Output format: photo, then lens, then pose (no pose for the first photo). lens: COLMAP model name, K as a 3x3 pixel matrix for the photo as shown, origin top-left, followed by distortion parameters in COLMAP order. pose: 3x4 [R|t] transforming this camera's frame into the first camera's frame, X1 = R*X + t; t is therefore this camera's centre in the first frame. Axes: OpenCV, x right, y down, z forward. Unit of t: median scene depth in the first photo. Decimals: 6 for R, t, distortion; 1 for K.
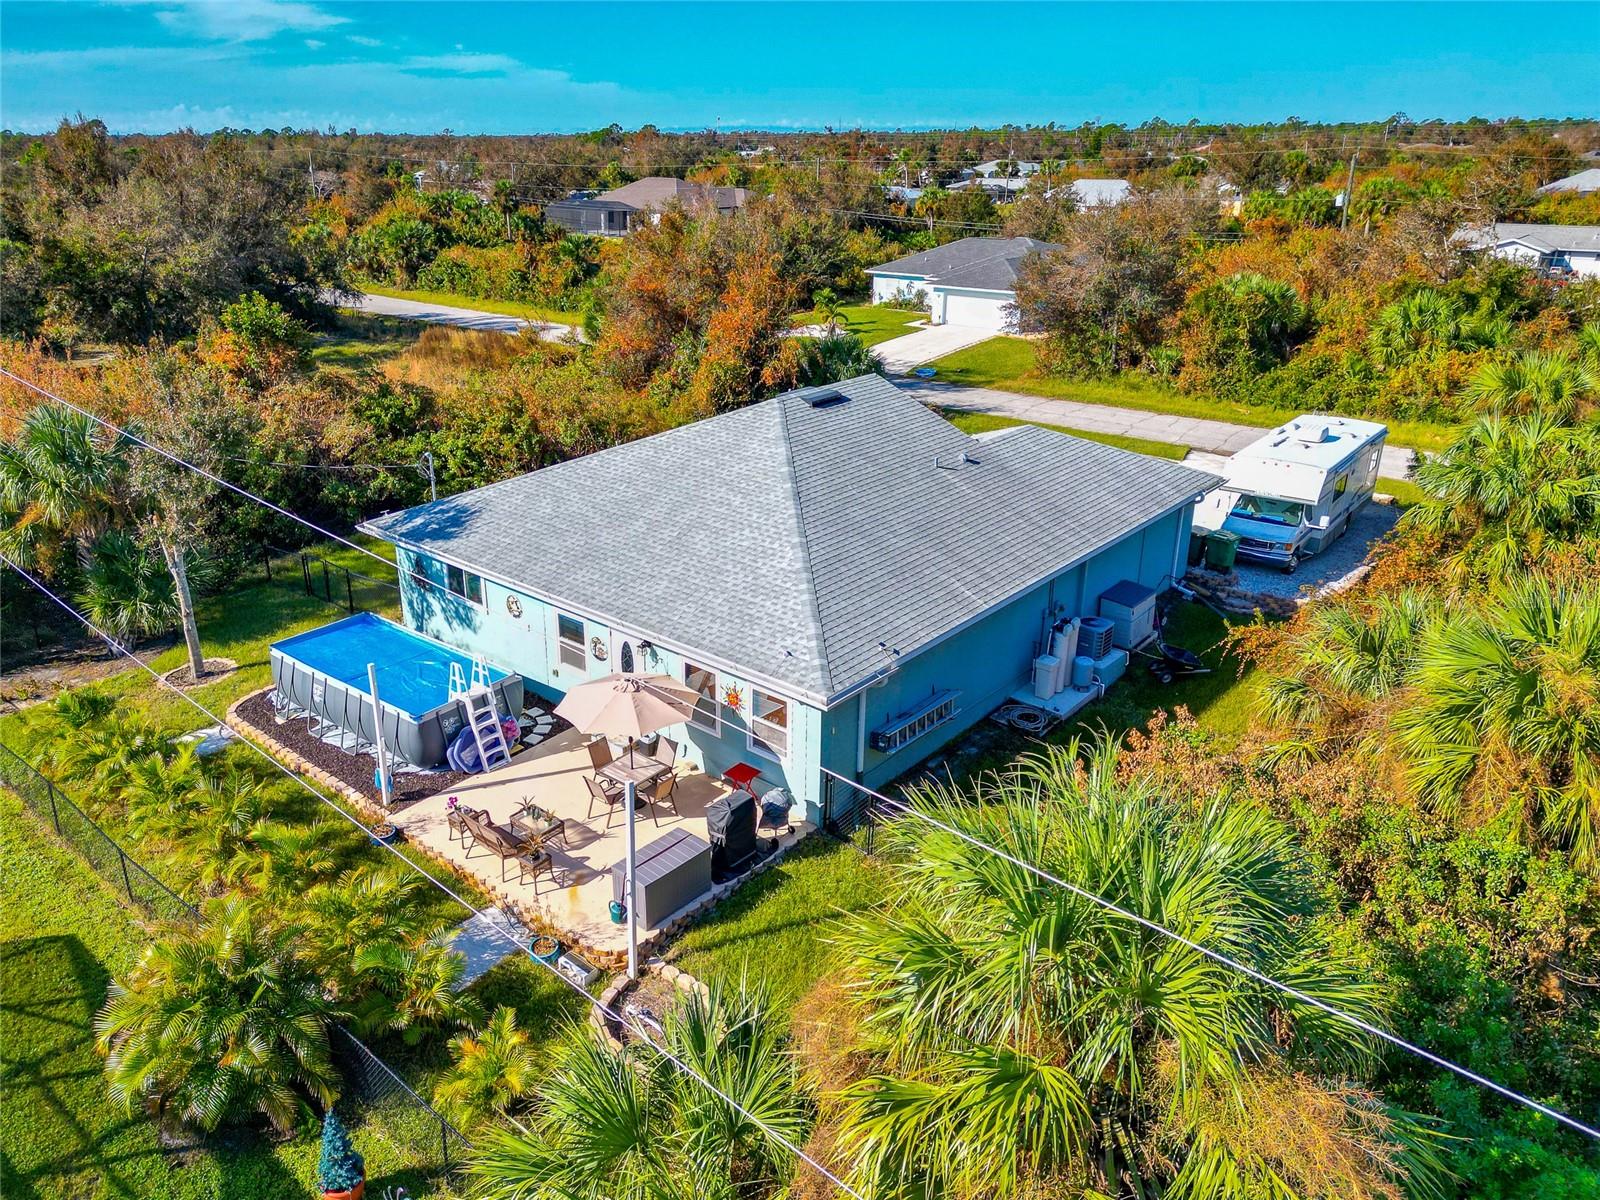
lens RADIAL K [[1136.4, 0, 756.0], [0, 1136.4, 591.6], [0, 0, 1]] dist [0.048407, -0.047394]
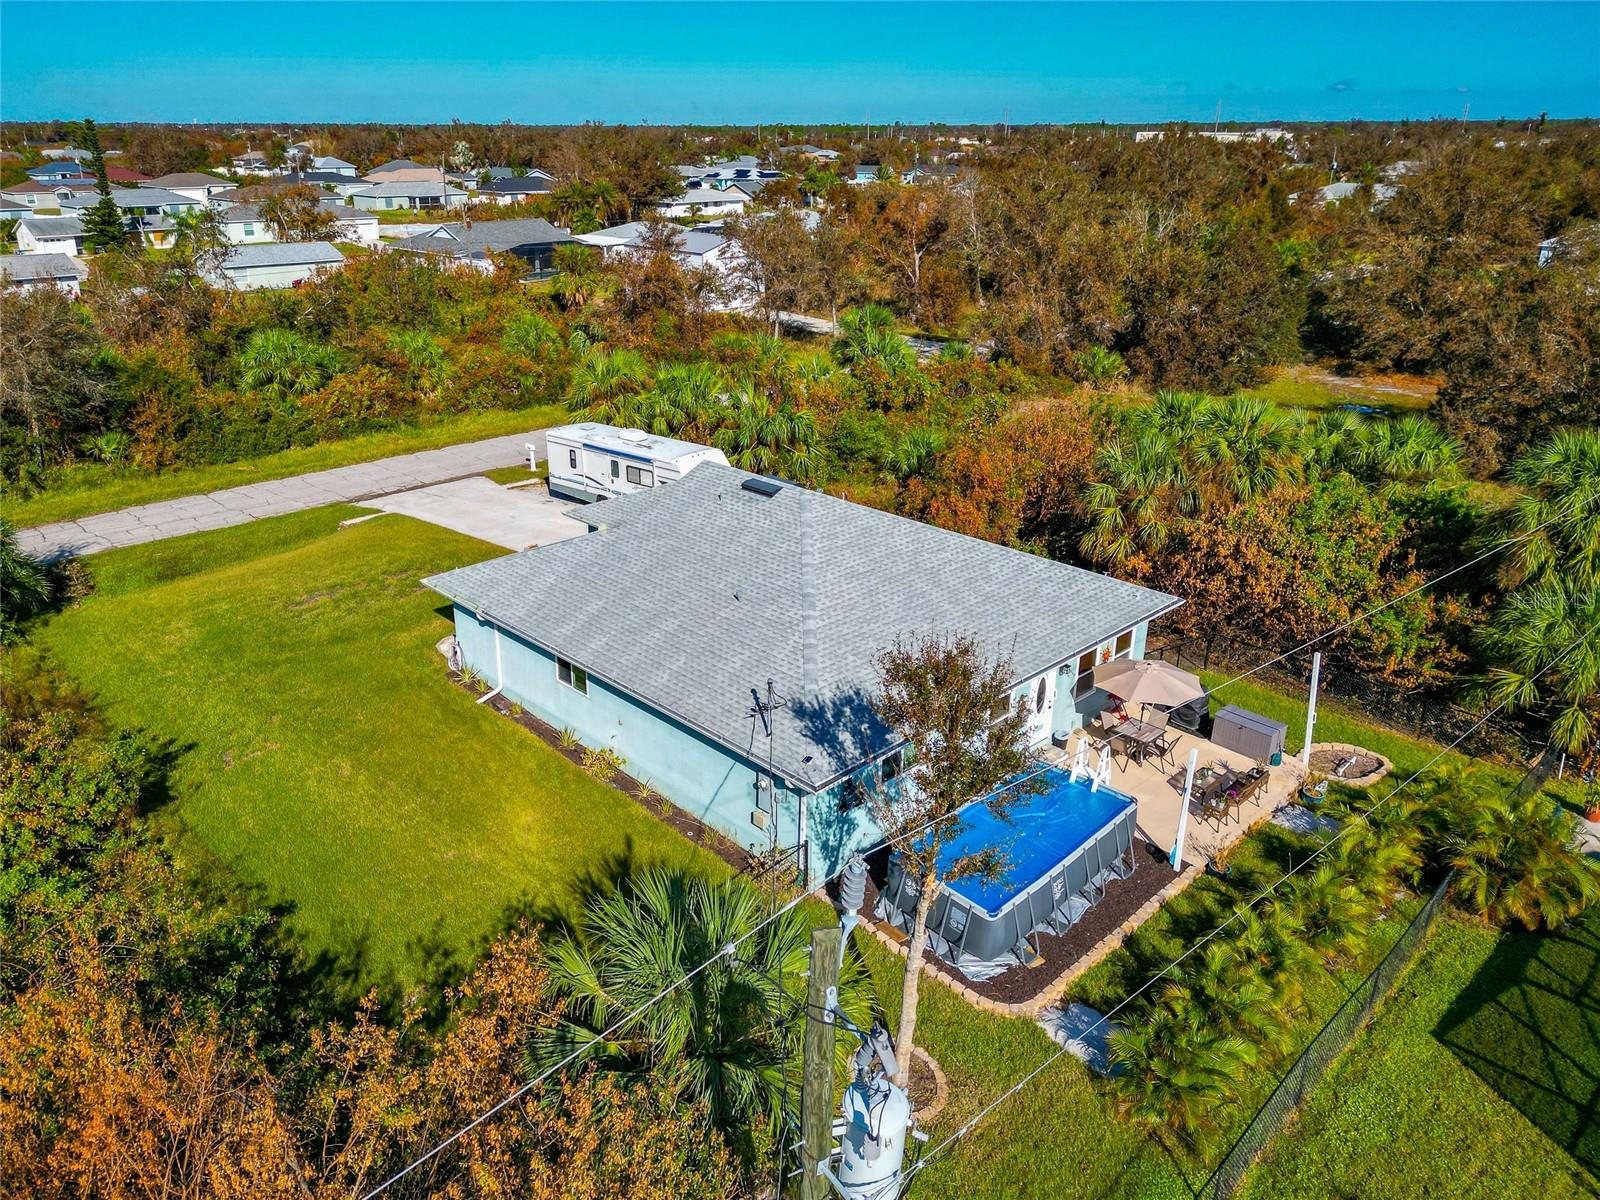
lens RADIAL K [[1167.8, 0, 704.3], [0, 1167.8, 526.2], [0, 0, 1]] dist [0.053401, -0.052834]
pose [[0.129977, -0.318367, 0.939015, -1.136951], [0.376319, 0.892026, 0.250346, -0.485682], [-0.917328, 0.320830, 0.235750, 0.869768]]
